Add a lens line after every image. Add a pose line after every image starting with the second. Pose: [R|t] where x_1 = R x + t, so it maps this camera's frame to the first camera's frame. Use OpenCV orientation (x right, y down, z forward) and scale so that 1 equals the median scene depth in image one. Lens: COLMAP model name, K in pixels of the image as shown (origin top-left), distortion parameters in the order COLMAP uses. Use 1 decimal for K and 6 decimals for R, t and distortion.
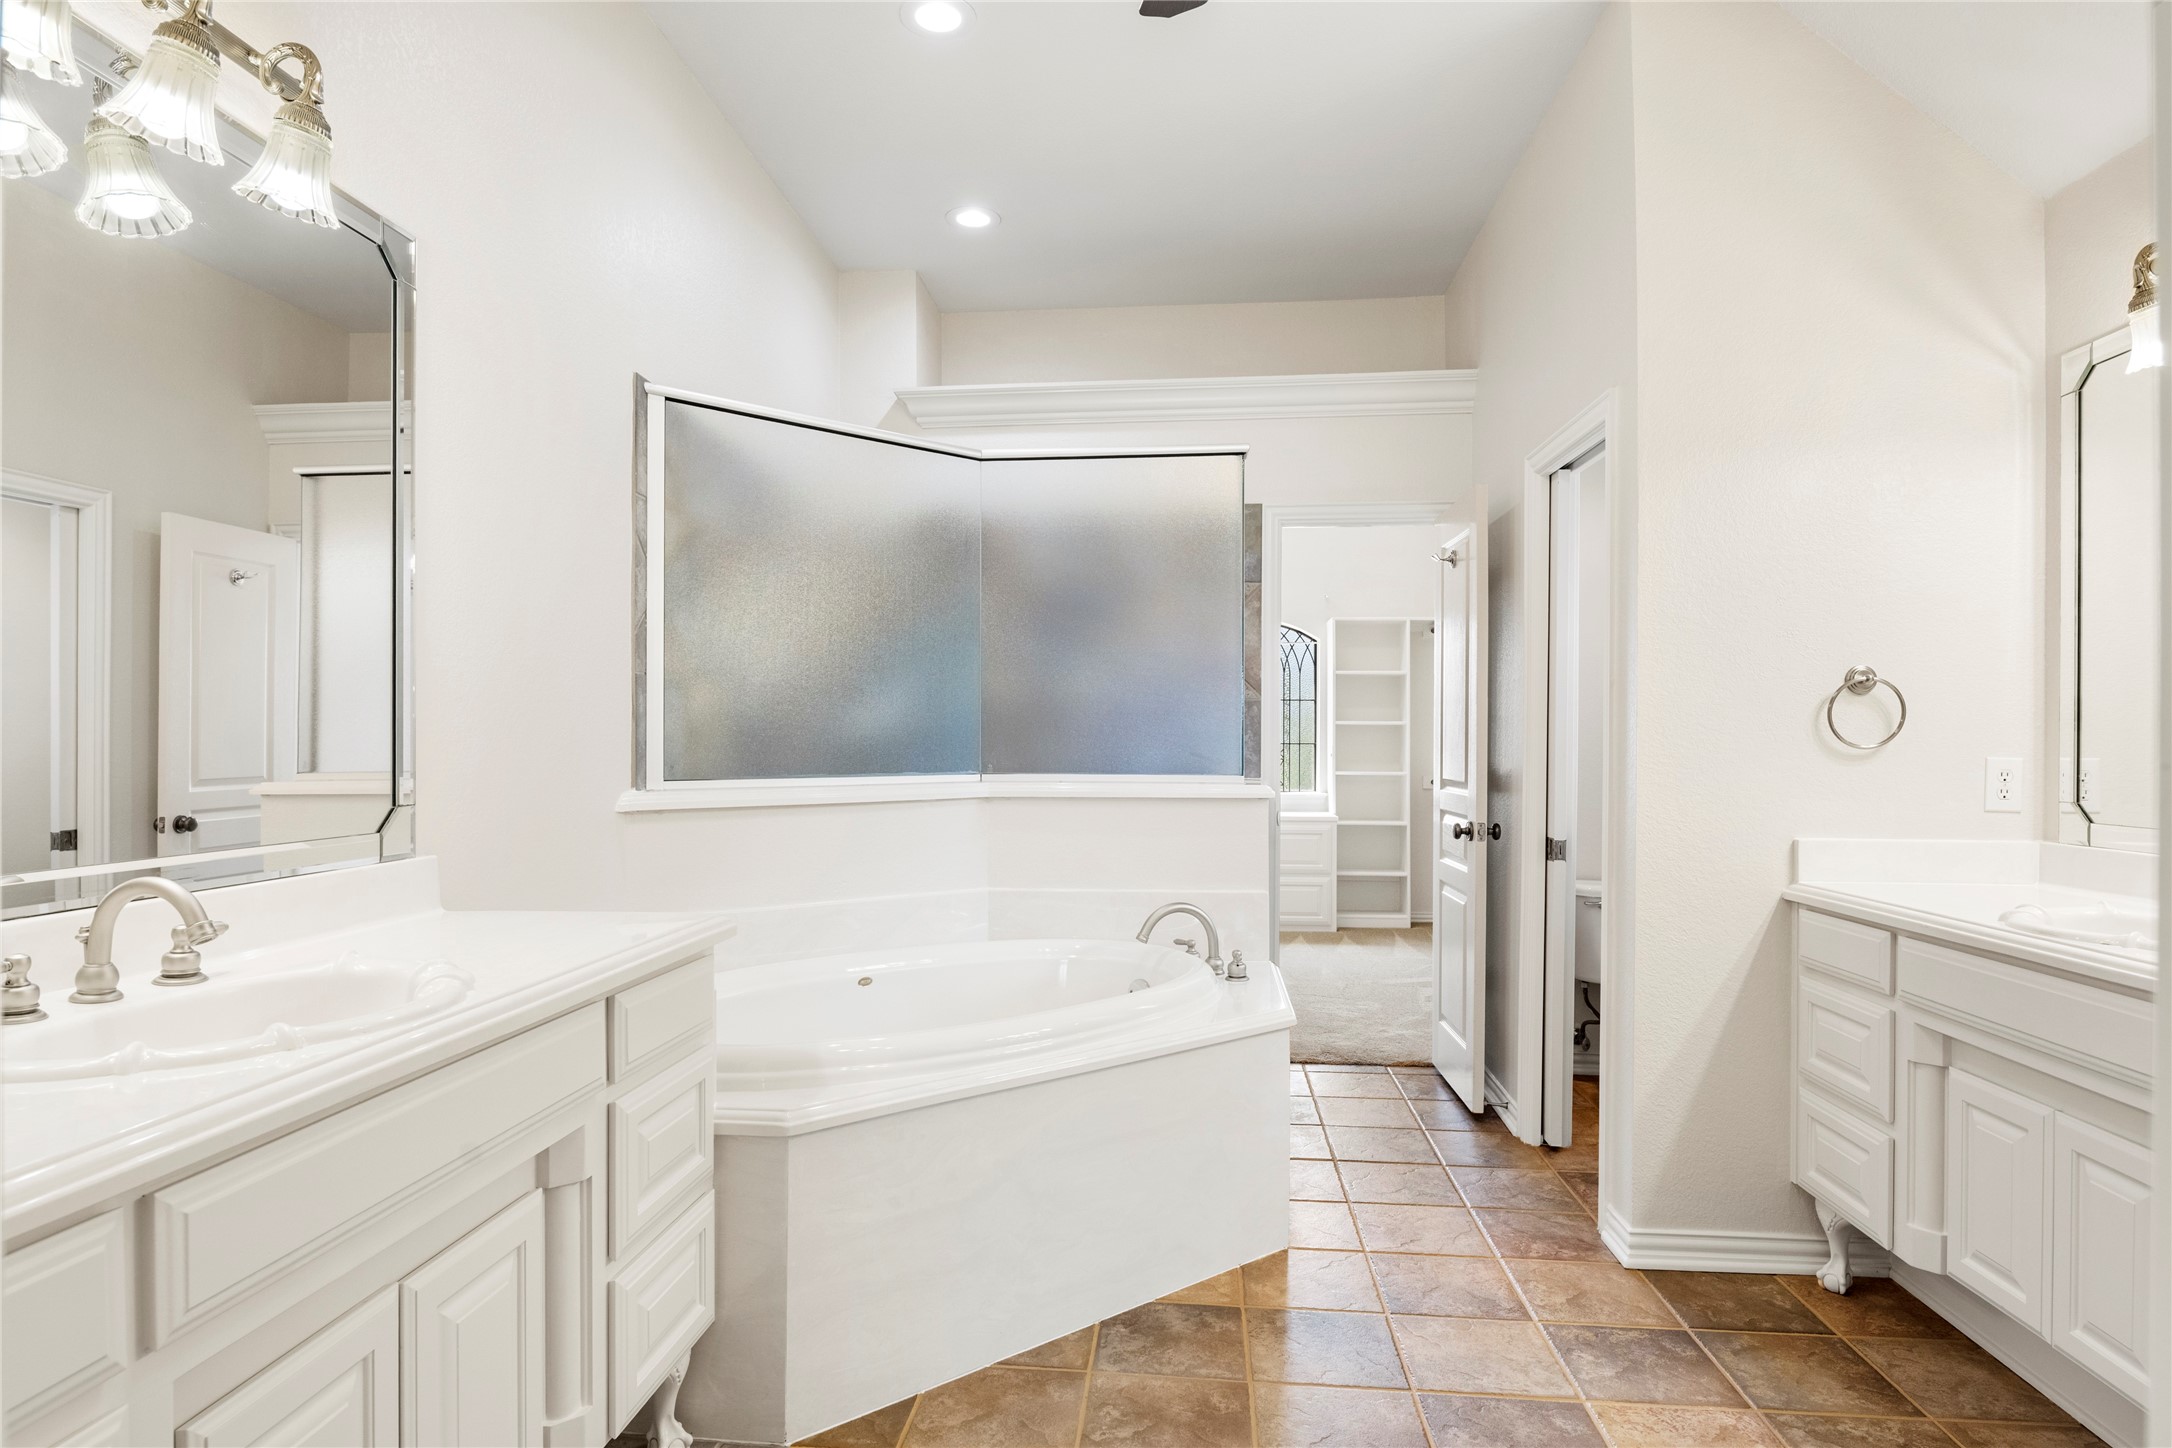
lens RADIAL K [[1186.8, 0, 1052.0], [0, 1186.8, 746.3], [0, 0, 1]] dist [-0.004563, -0.006067]
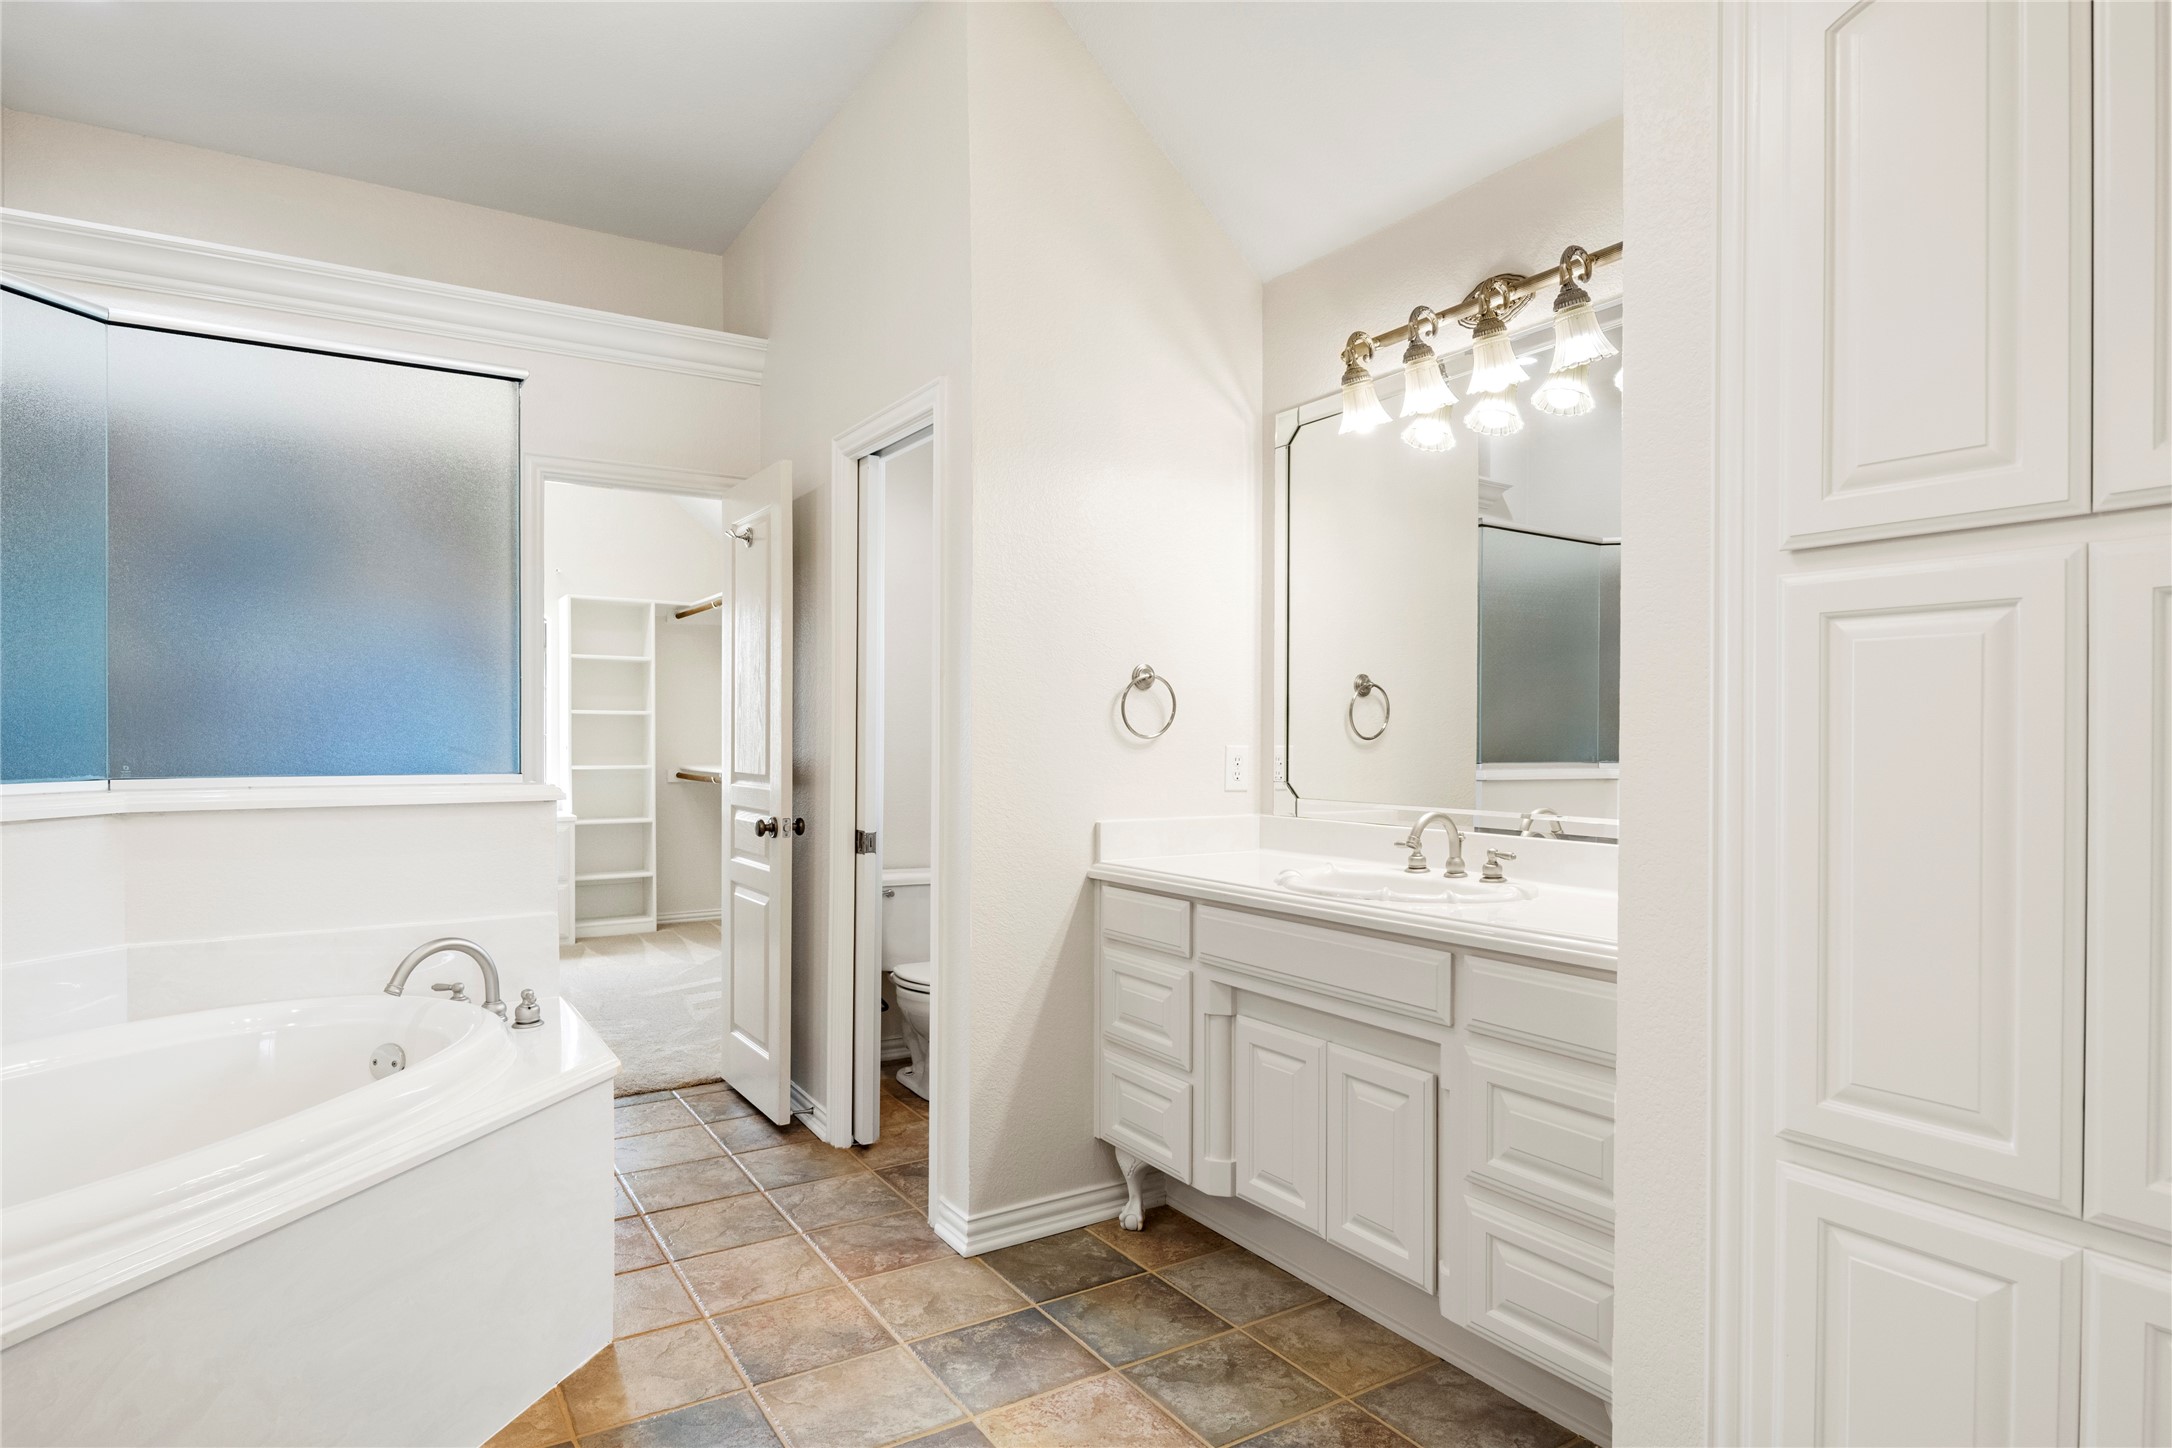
lens RADIAL K [[1186.8, 0, 1074.3], [0, 1186.8, 744.2], [0, 0, 1]] dist [-0.004563, -0.006067]
pose [[0.781463, -0.006130, 0.623922, -0.053129], [0.002790, 0.999976, 0.006329, 0.000145], [-0.623946, -0.003205, 0.781461, 0.127448]]
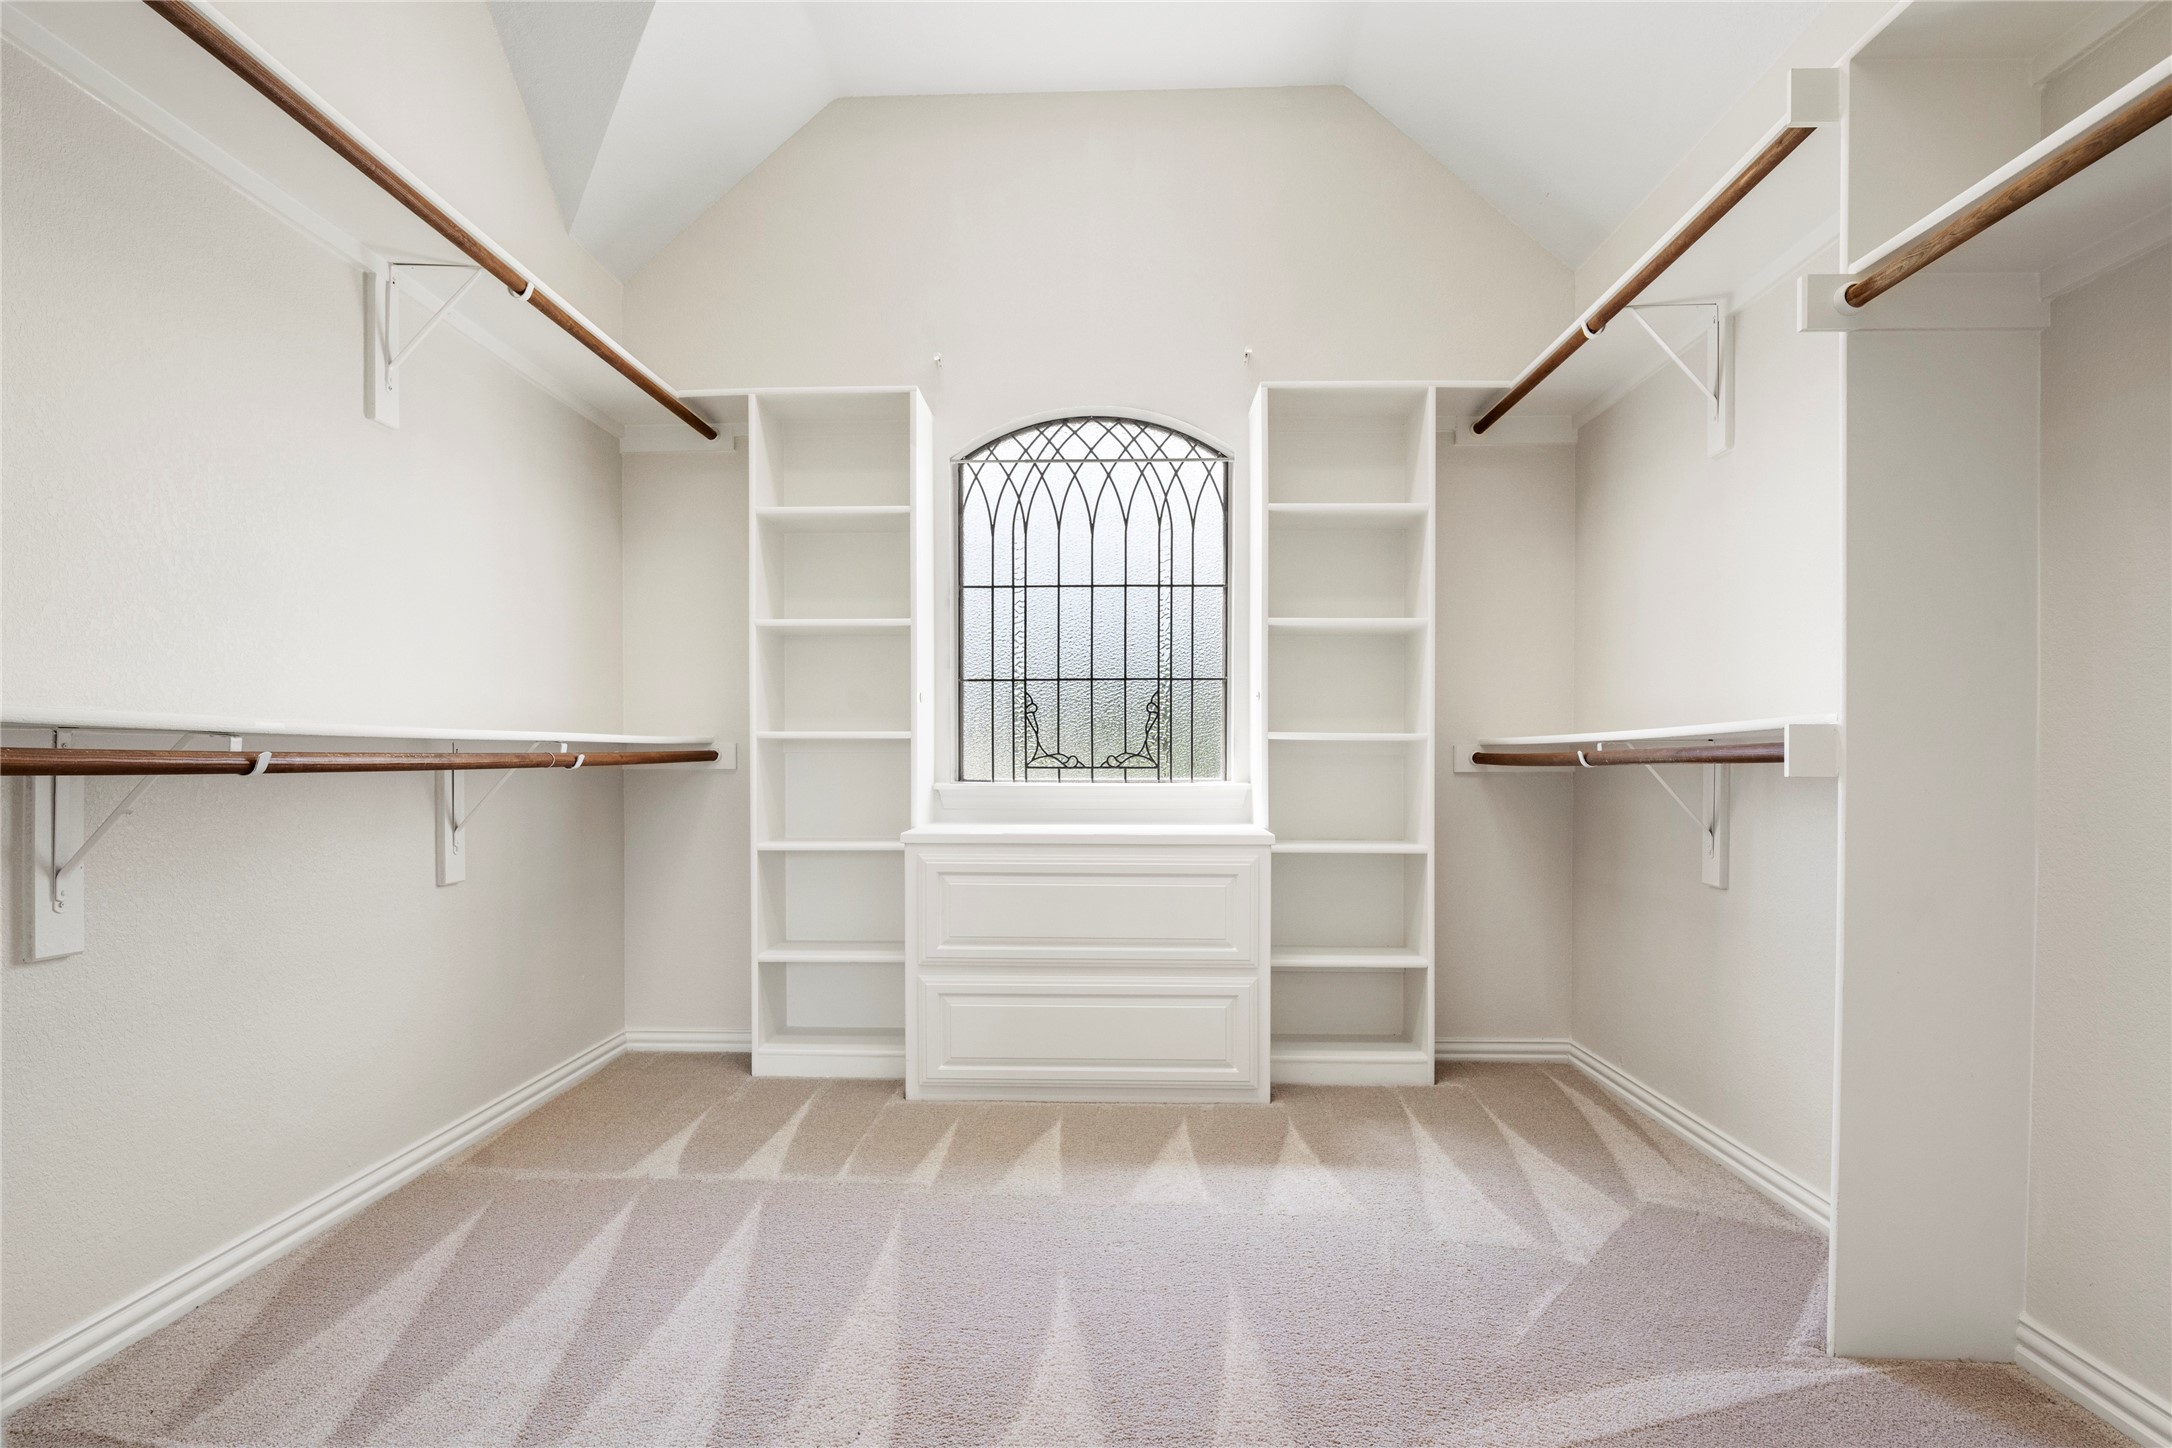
lens RADIAL K [[1186.8, 0, 1068.8], [0, 1186.8, 782.5], [0, 0, 1]] dist [-0.004563, -0.006067]
pose [[0.997941, -0.003212, 0.064062, 0.294615], [0.002245, 0.999882, 0.015165, 0.071512], [-0.064103, -0.014990, 0.997831, 1.215336]]
